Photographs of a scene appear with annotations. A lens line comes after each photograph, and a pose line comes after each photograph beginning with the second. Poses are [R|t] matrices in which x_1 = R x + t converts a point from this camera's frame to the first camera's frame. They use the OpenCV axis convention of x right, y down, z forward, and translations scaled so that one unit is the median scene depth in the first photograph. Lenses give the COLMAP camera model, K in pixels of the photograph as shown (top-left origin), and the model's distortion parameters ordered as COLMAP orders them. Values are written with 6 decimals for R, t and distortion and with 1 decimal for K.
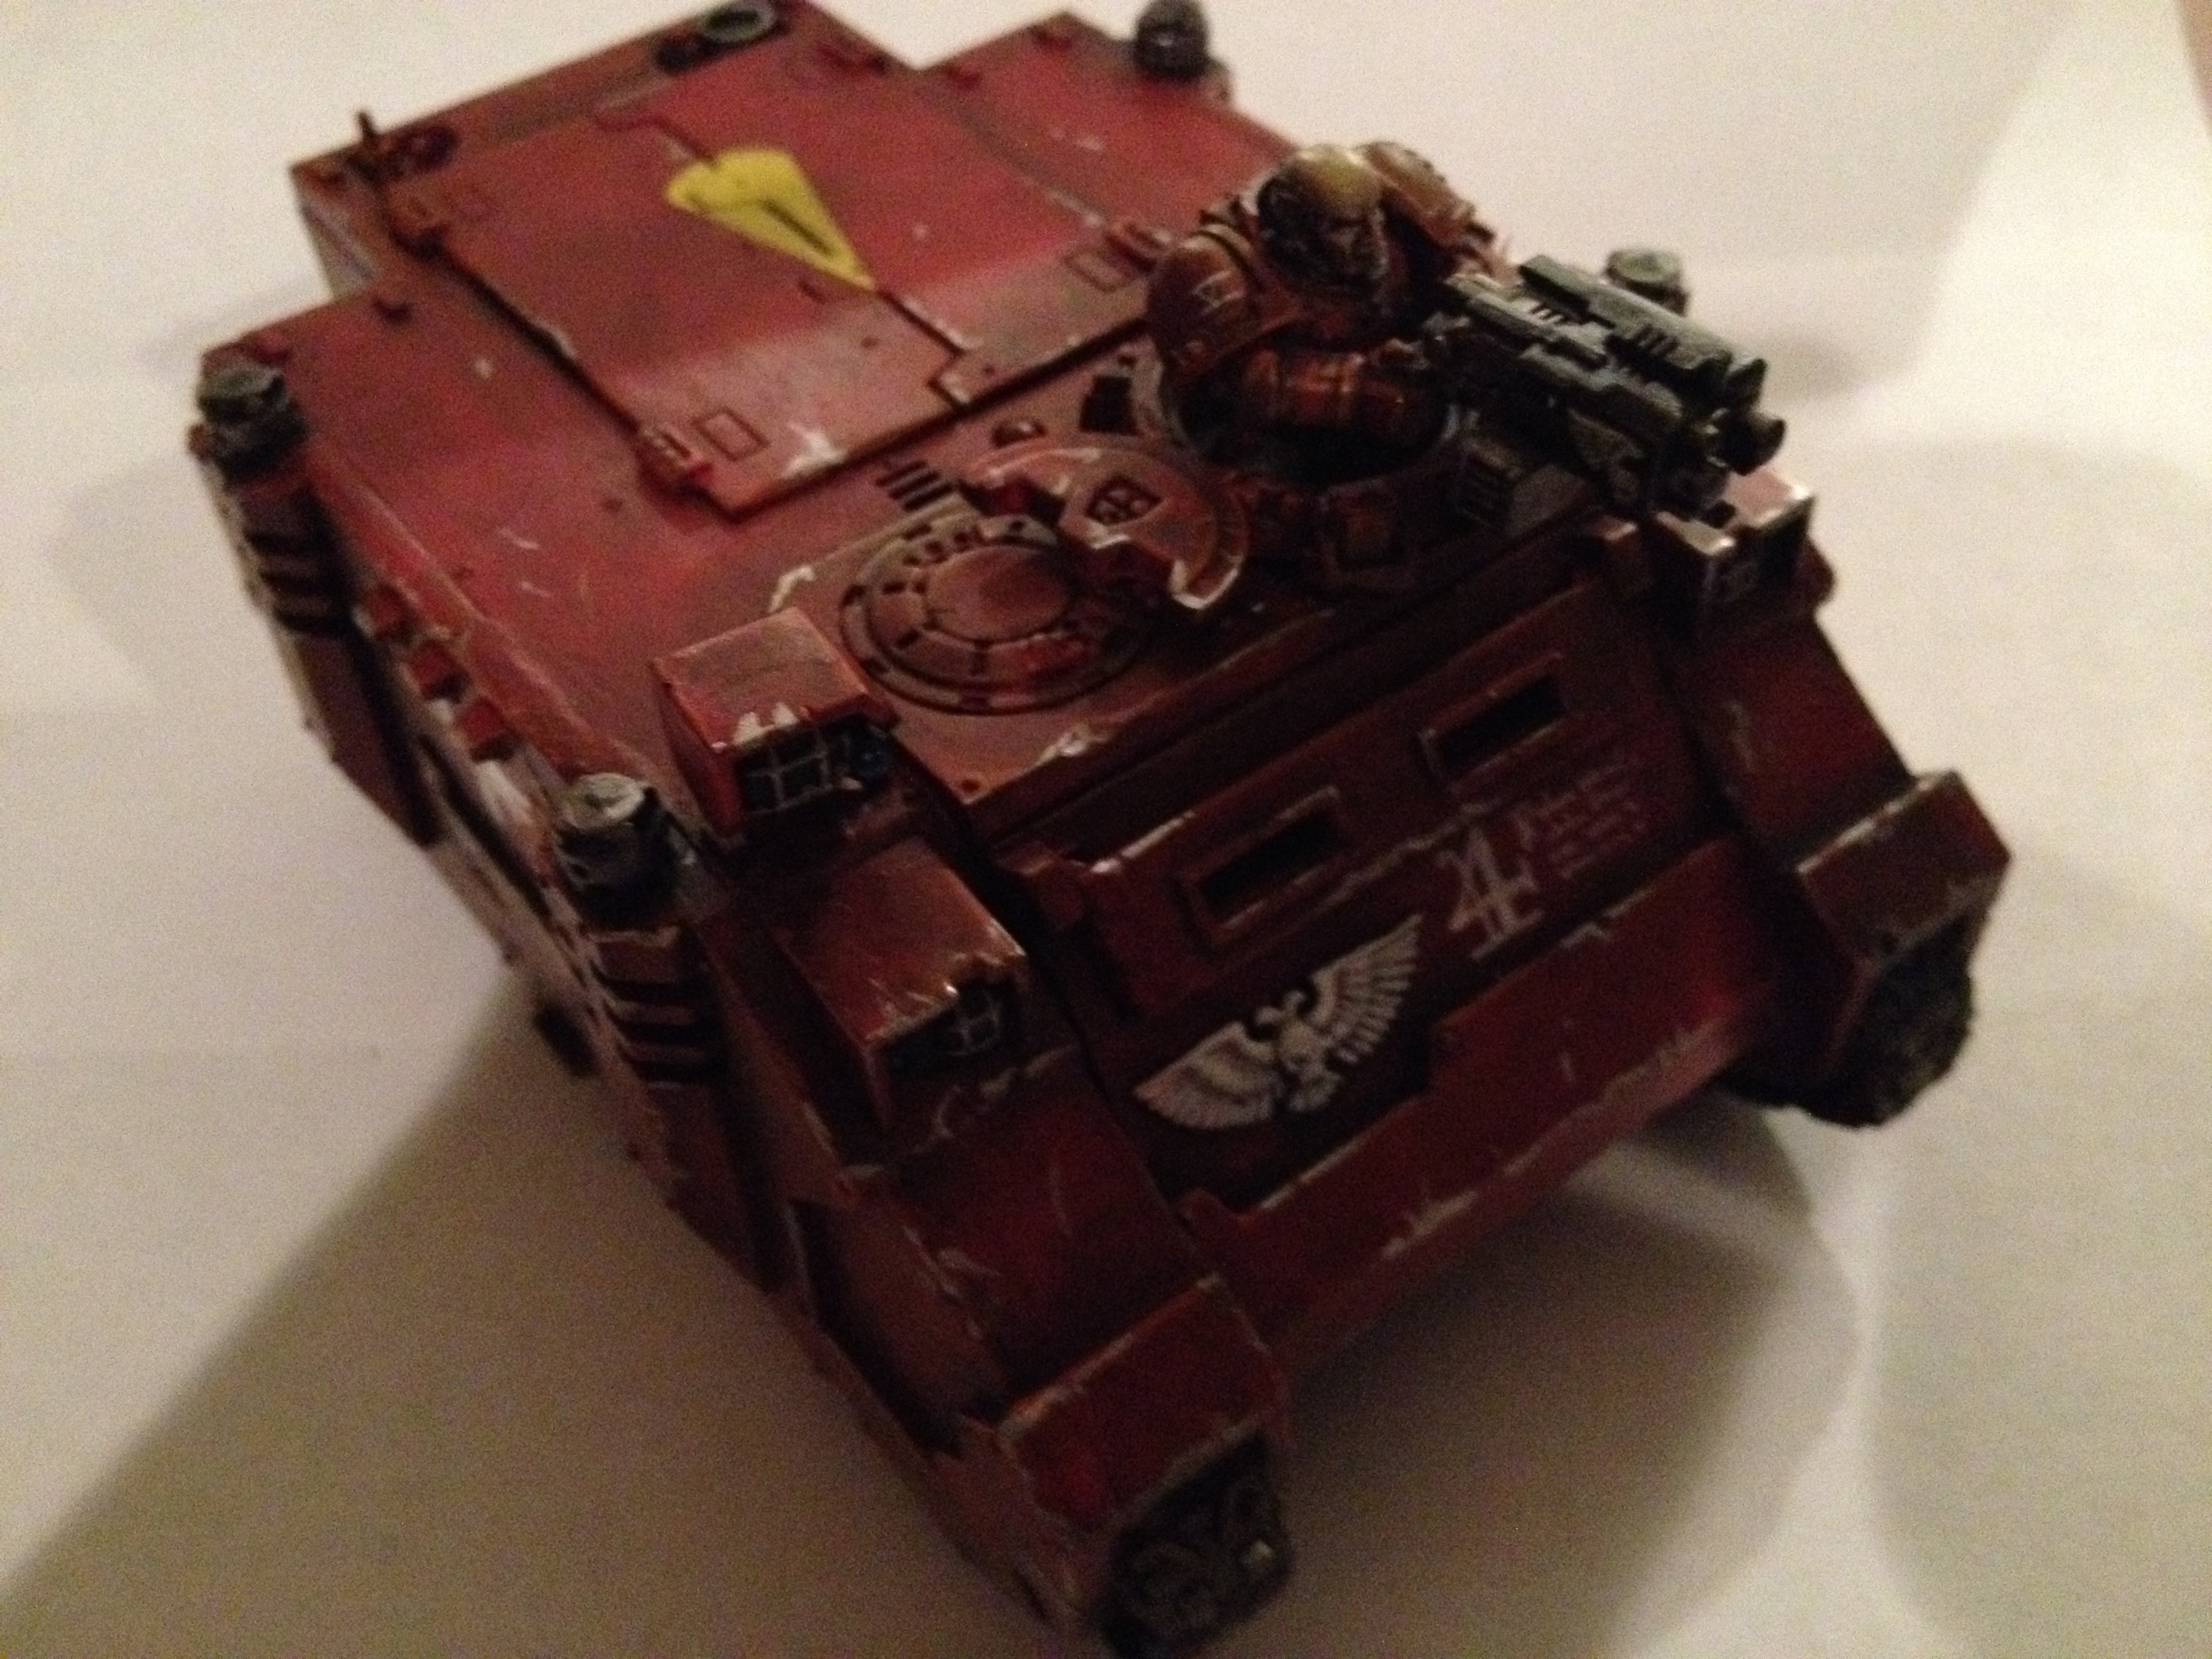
lens RADIAL K [[2266.7, 0, 1106.0], [0, 2266.7, 829.5], [0, 0, 1]] dist [0.100696, -0.004615]
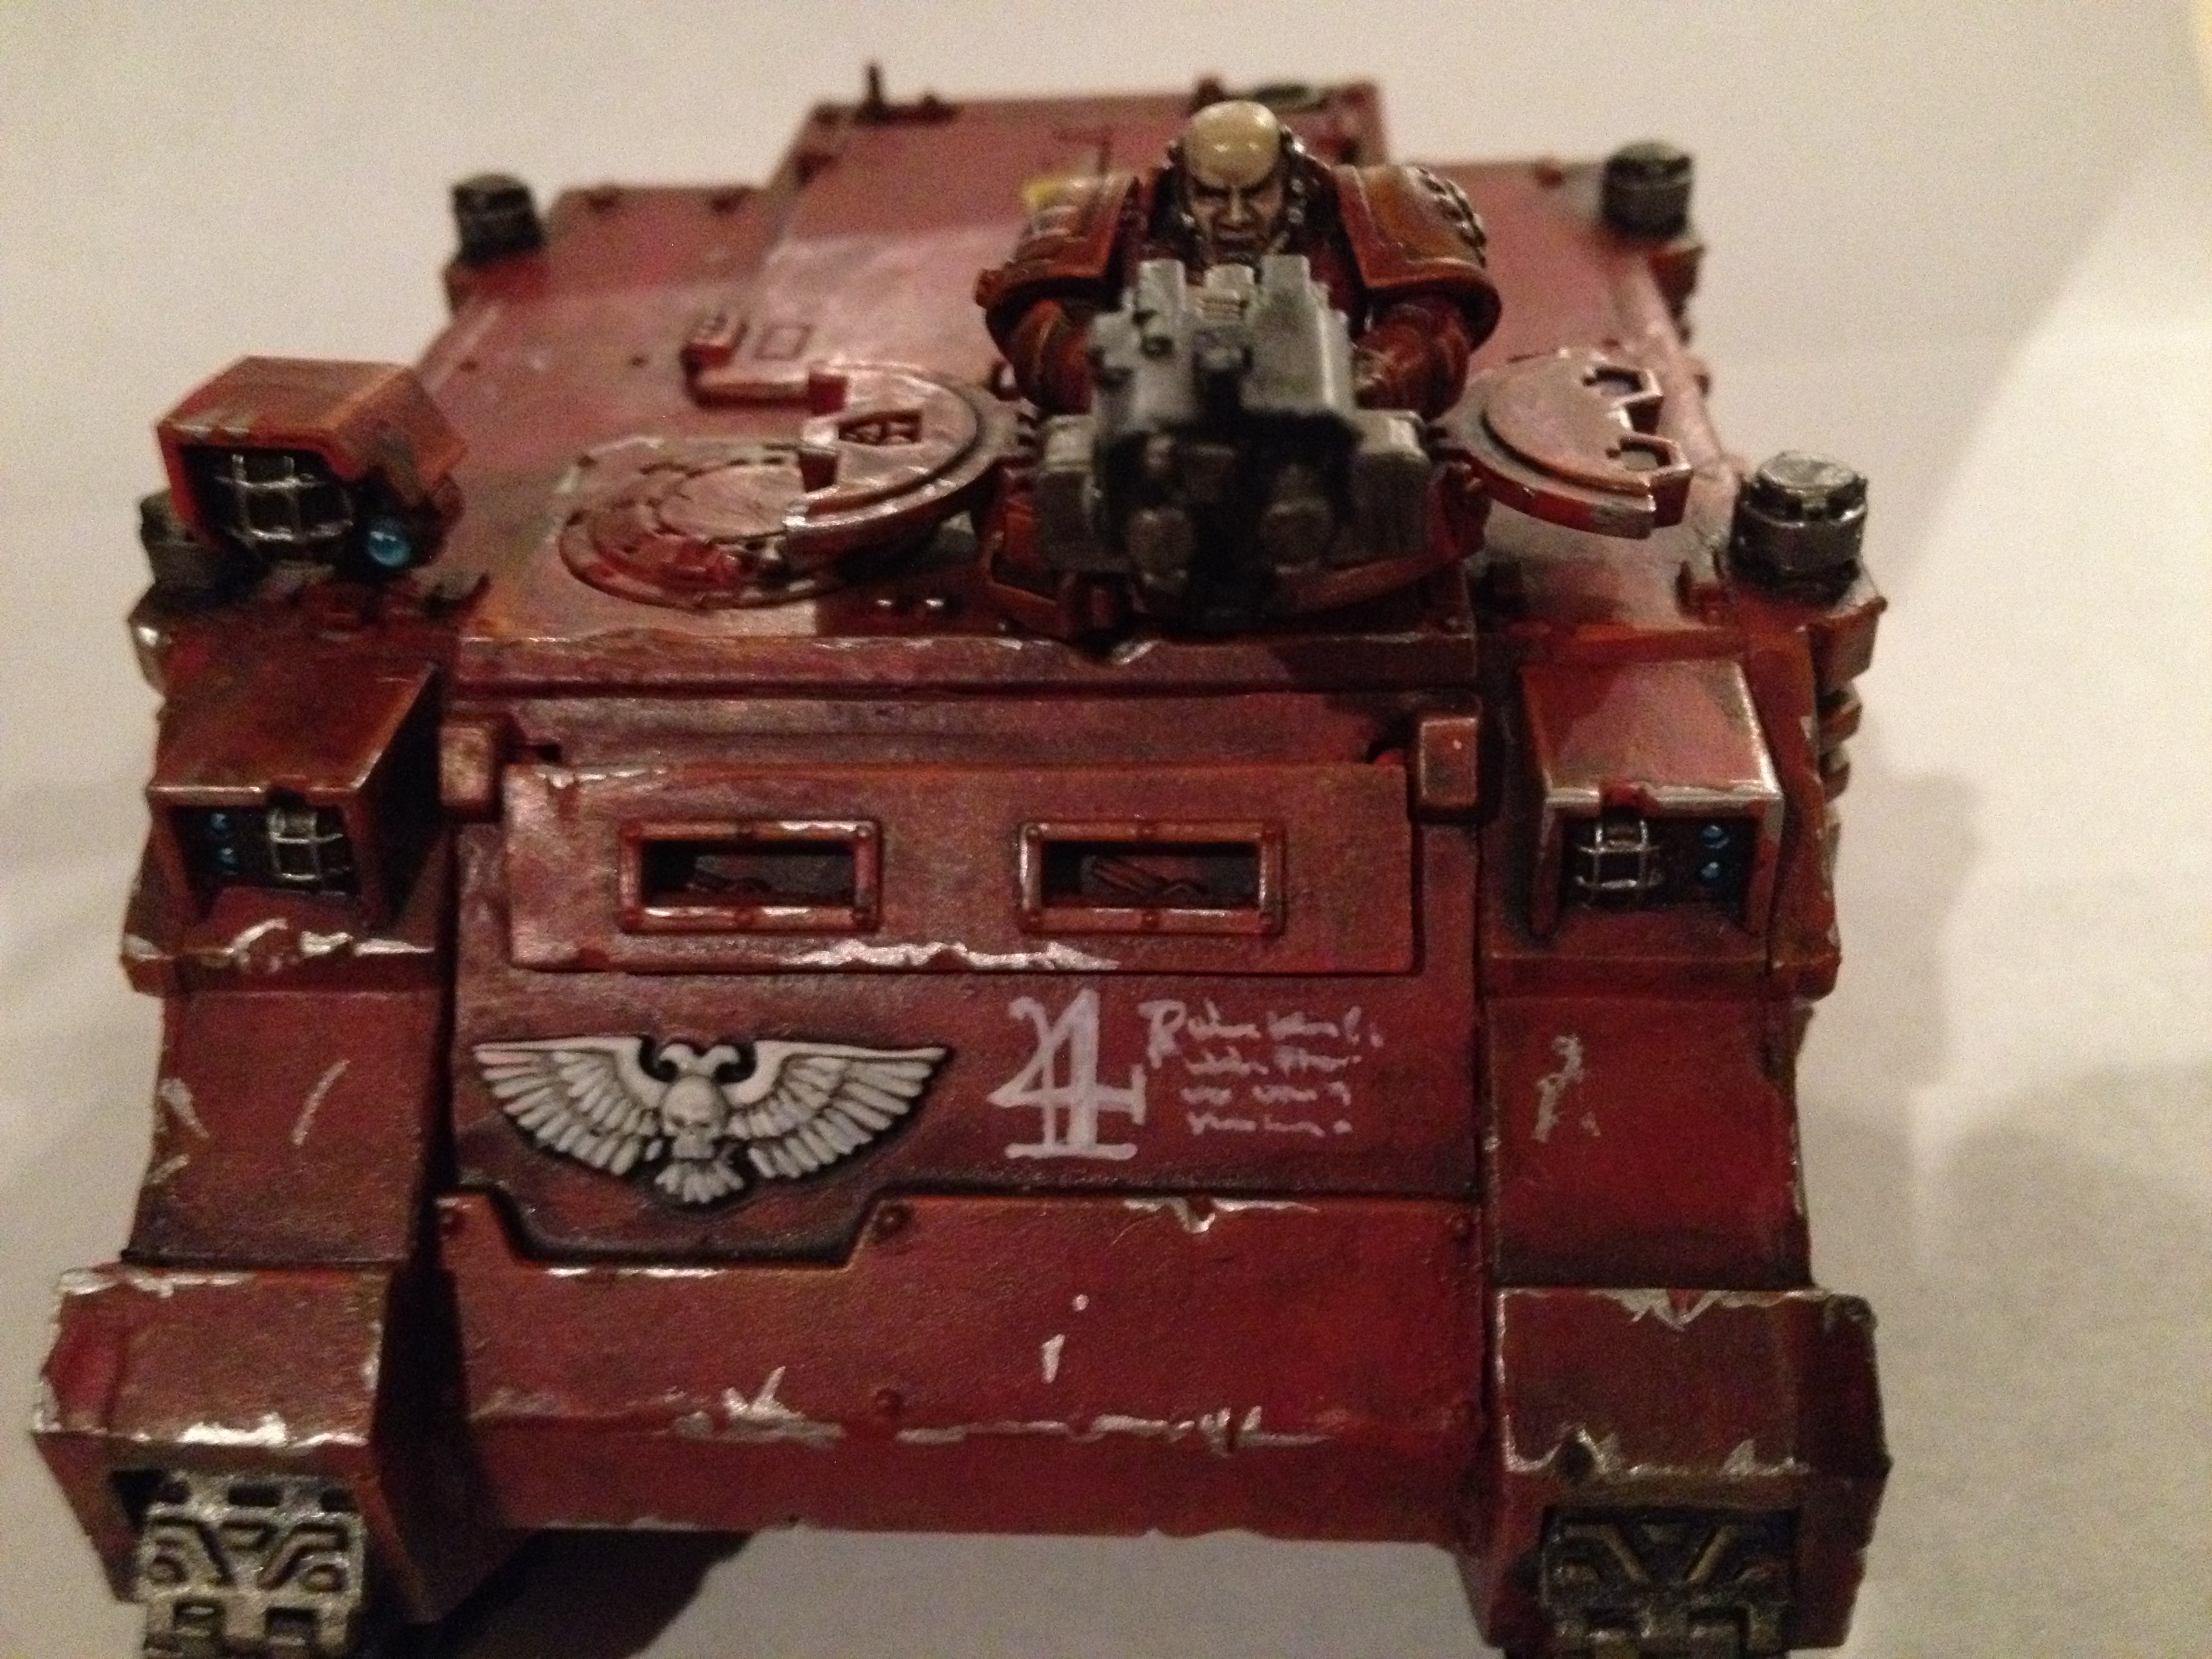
lens RADIAL K [[2207.8, 0, 1106.0], [0, 2207.8, 829.5], [0, 0, 1]] dist [0.118808, -0.455742]
pose [[0.760301, 0.372093, -0.532437, 0.535805], [-0.457454, 0.888650, -0.032197, -0.028885], [0.461170, 0.268045, 0.845857, 0.376488]]
